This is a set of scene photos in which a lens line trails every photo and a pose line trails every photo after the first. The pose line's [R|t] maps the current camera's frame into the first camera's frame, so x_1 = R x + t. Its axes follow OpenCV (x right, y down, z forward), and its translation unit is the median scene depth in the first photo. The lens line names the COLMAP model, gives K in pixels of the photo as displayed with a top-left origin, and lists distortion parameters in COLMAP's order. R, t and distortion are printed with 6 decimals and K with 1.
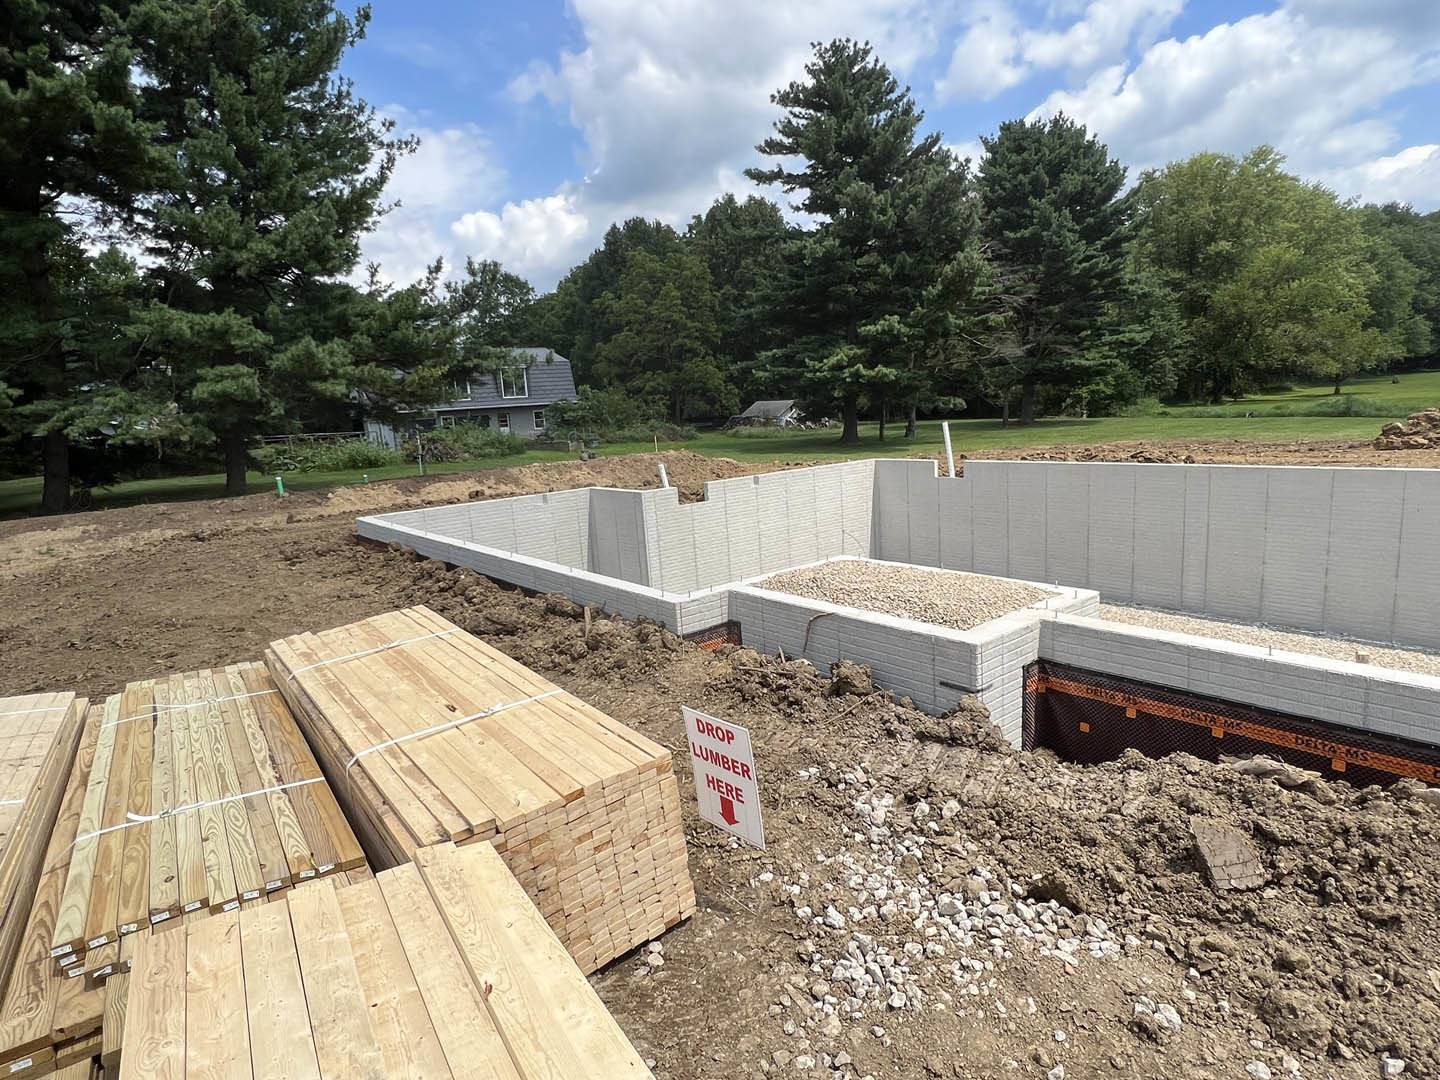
lens RADIAL K [[811.5, 0, 700.5], [0, 811.5, 542.7], [0, 0, 1]] dist [0.001128, 0.001124]
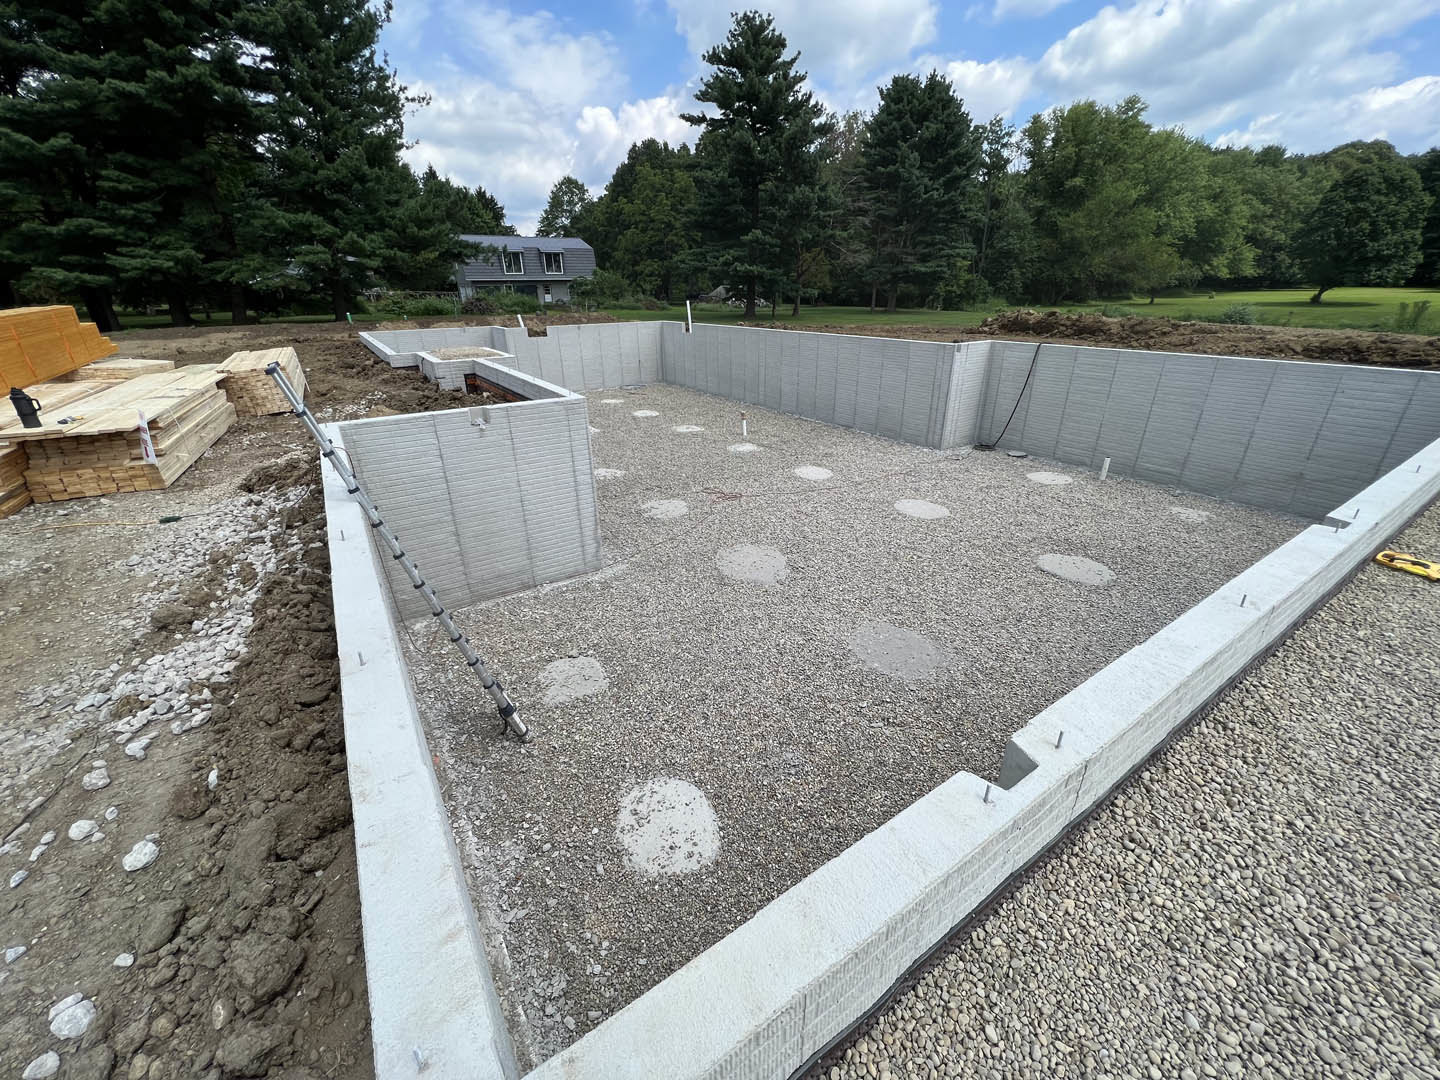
lens RADIAL K [[582.1, 0, 720.0], [0, 582.1, 540.0], [0, 0, 1]] dist [-0.000446, 0.000302]
pose [[0.995637, 0.078248, -0.050831, 0.213759], [-0.063759, 0.968262, 0.241669, 0.022755], [0.068128, -0.237374, 0.969026, -0.172751]]
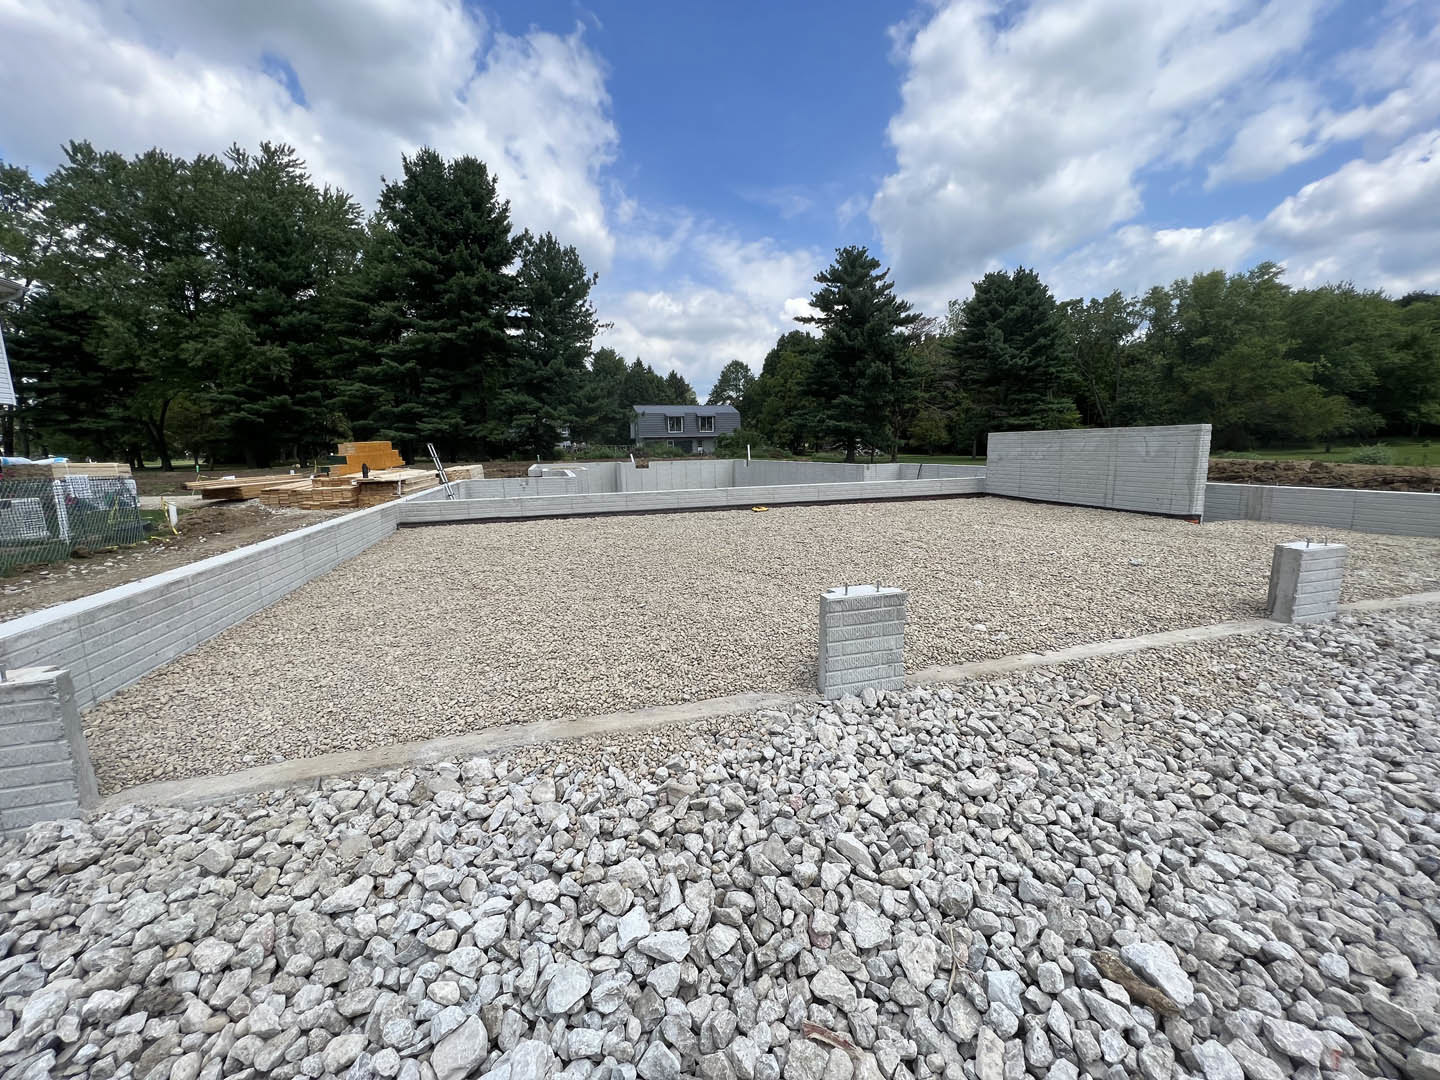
lens RADIAL K [[586.3, 0, 720.0], [0, 586.3, 540.0], [0, 0, 1]] dist [0.002613, 0.000212]
pose [[0.927648, 0.101954, -0.359268, 0.396952], [-0.101698, 0.994621, 0.019668, 0.051317], [0.359341, 0.018292, 0.933027, -0.316214]]
